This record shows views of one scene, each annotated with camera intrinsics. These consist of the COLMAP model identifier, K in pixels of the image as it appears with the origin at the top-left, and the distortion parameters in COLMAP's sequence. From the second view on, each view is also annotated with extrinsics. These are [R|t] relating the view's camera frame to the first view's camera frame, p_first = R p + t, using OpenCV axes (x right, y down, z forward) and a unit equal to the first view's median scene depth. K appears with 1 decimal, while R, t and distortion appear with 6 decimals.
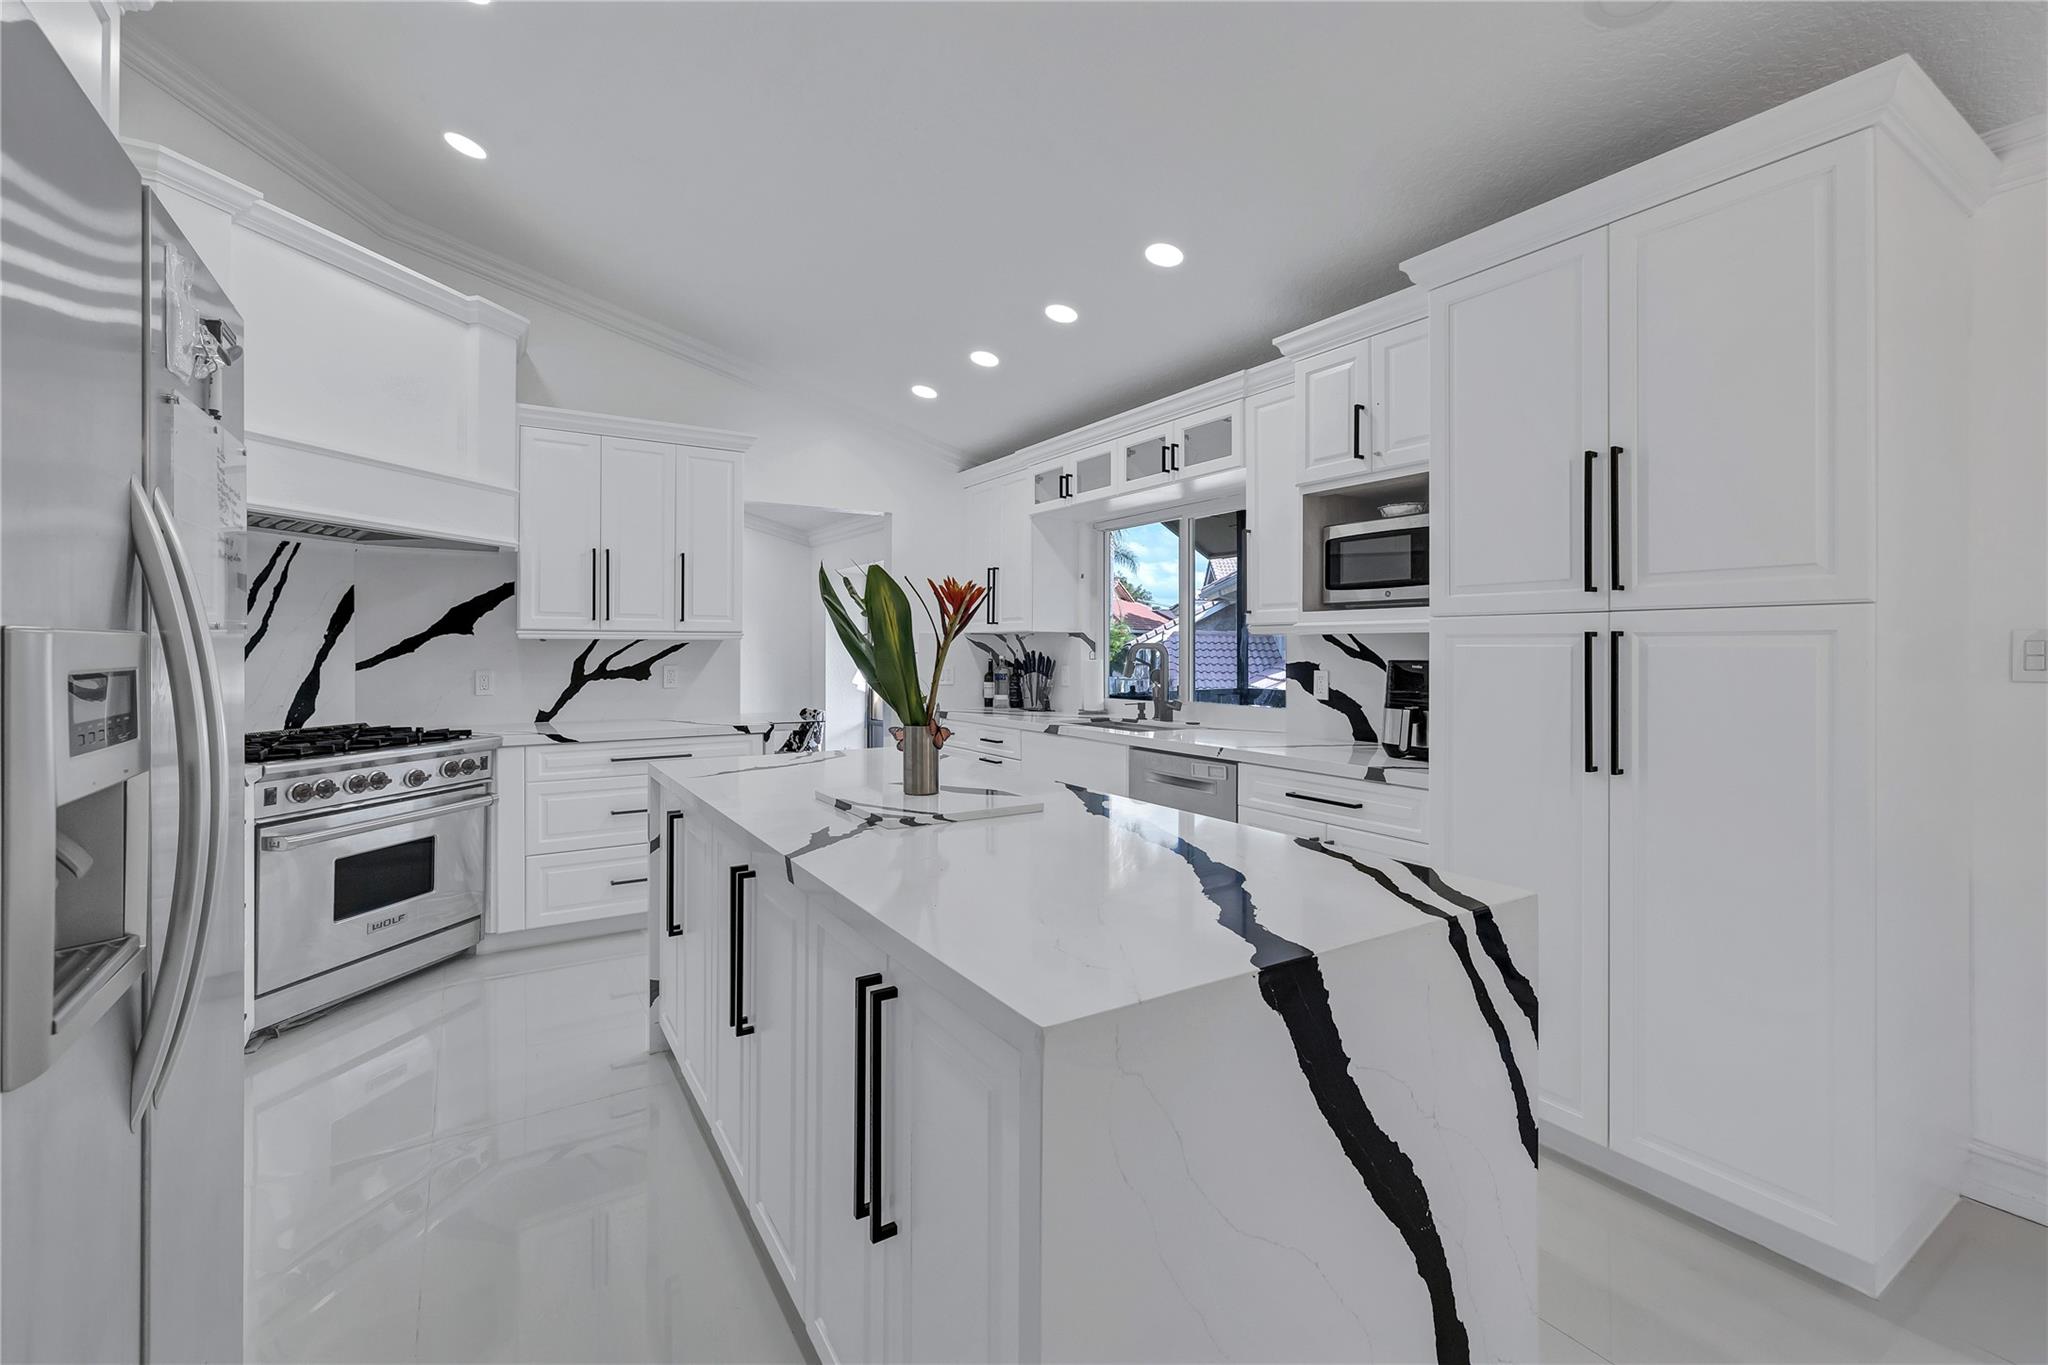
lens RADIAL K [[868.0, 0, 1016.1], [0, 868.0, 653.5], [0, 0, 1]] dist [-0.002100, 0.000016]
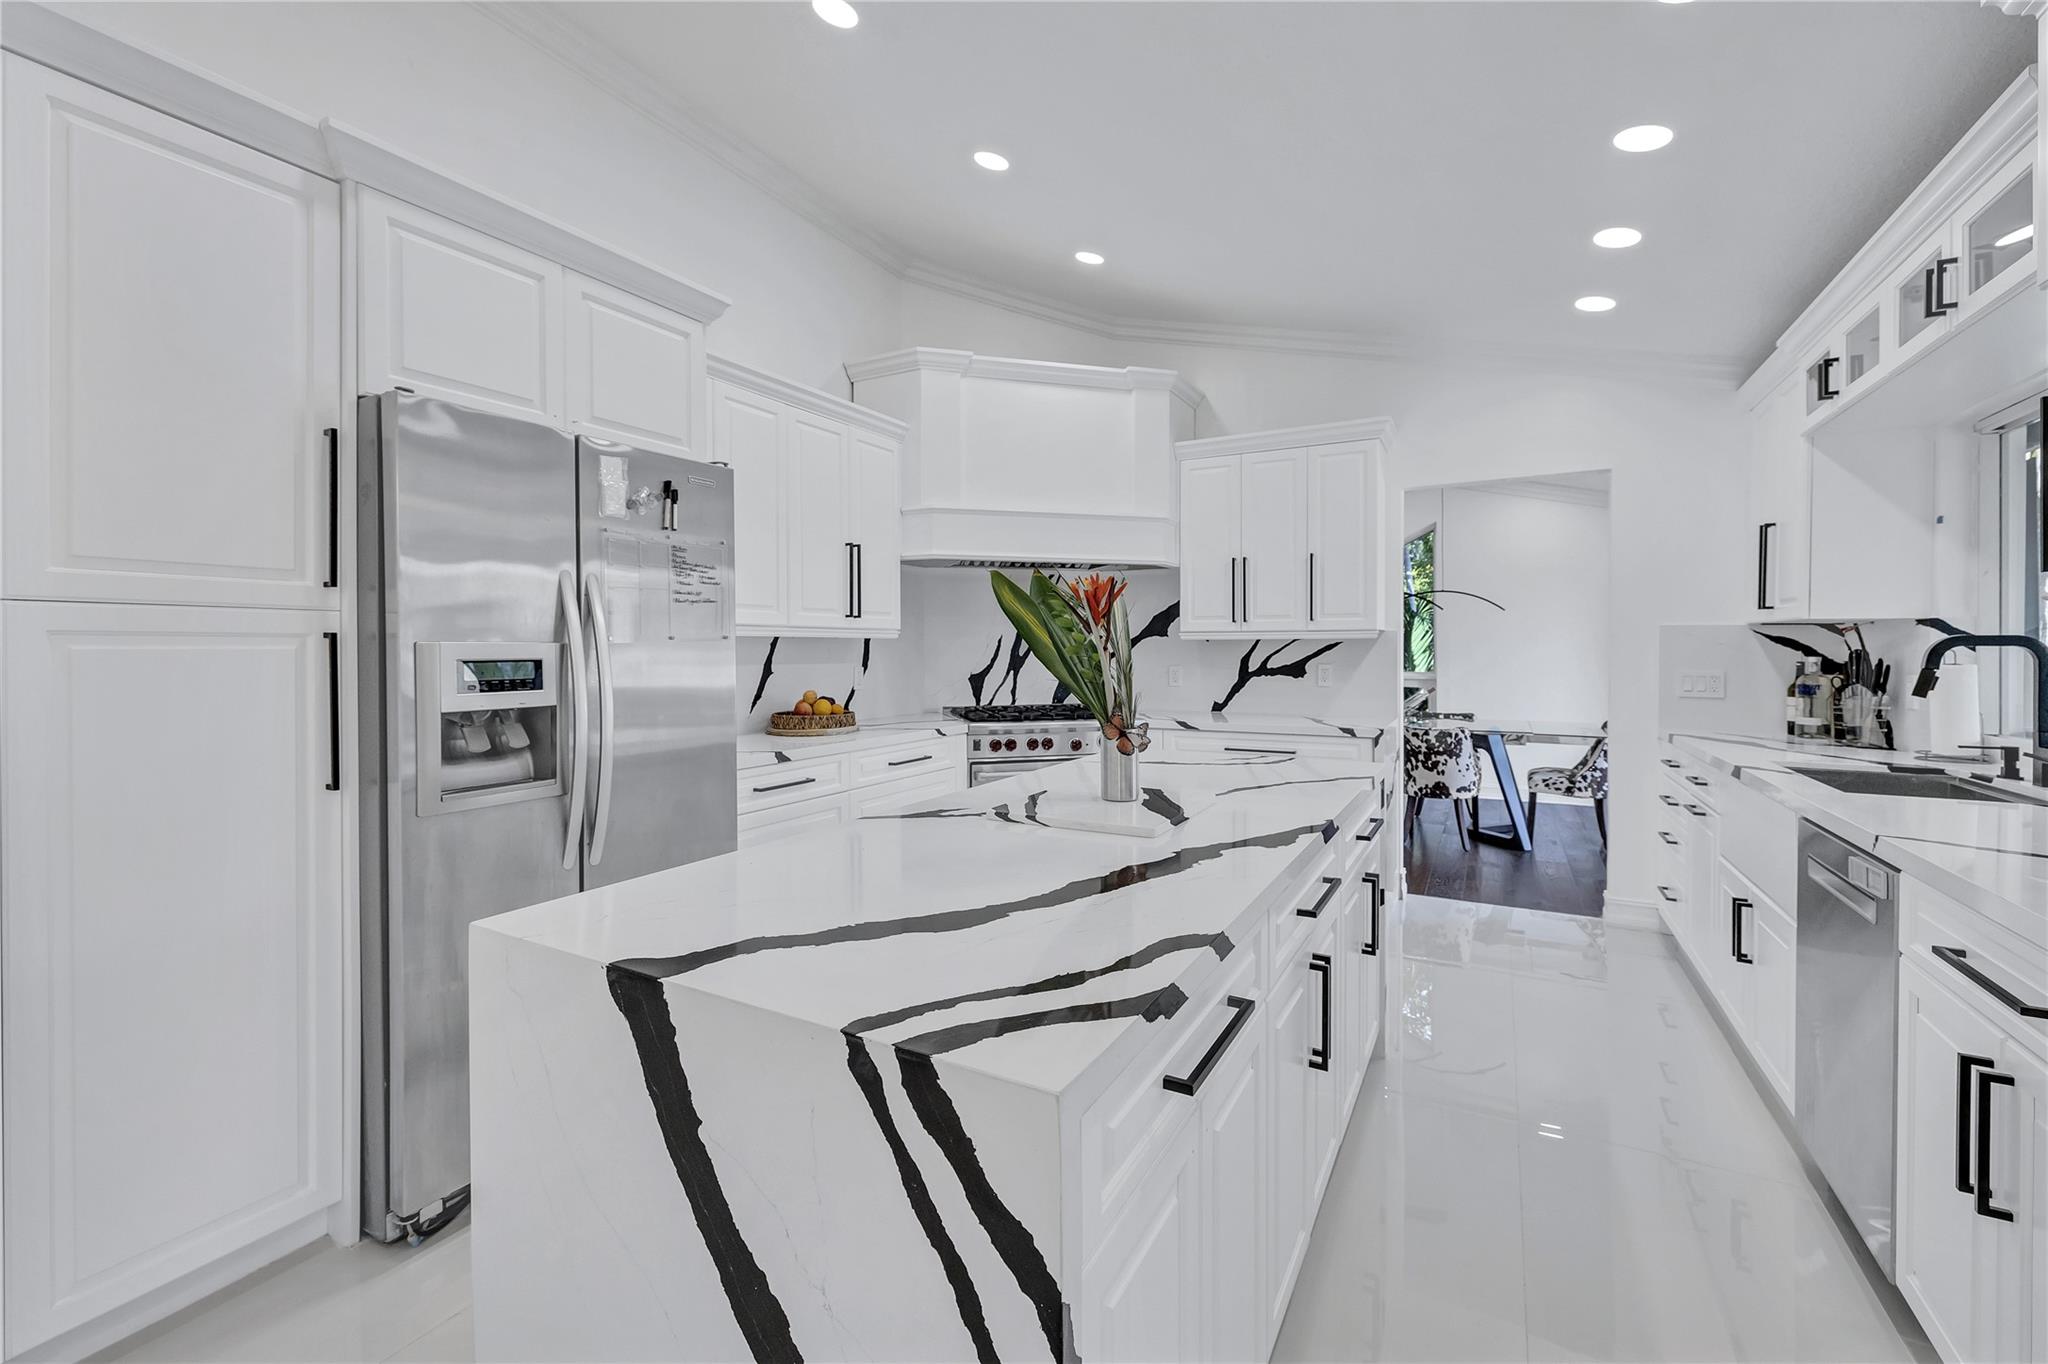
lens RADIAL K [[853.4, 0, 1015.0], [0, 853.4, 661.8], [0, 0, 1]] dist [-0.000872, 0.000304]
pose [[0.477541, 0.011586, -0.878533, 0.328422], [-0.002238, 0.999926, 0.011970, -0.000424], [0.878606, -0.003750, 0.477532, 0.224089]]
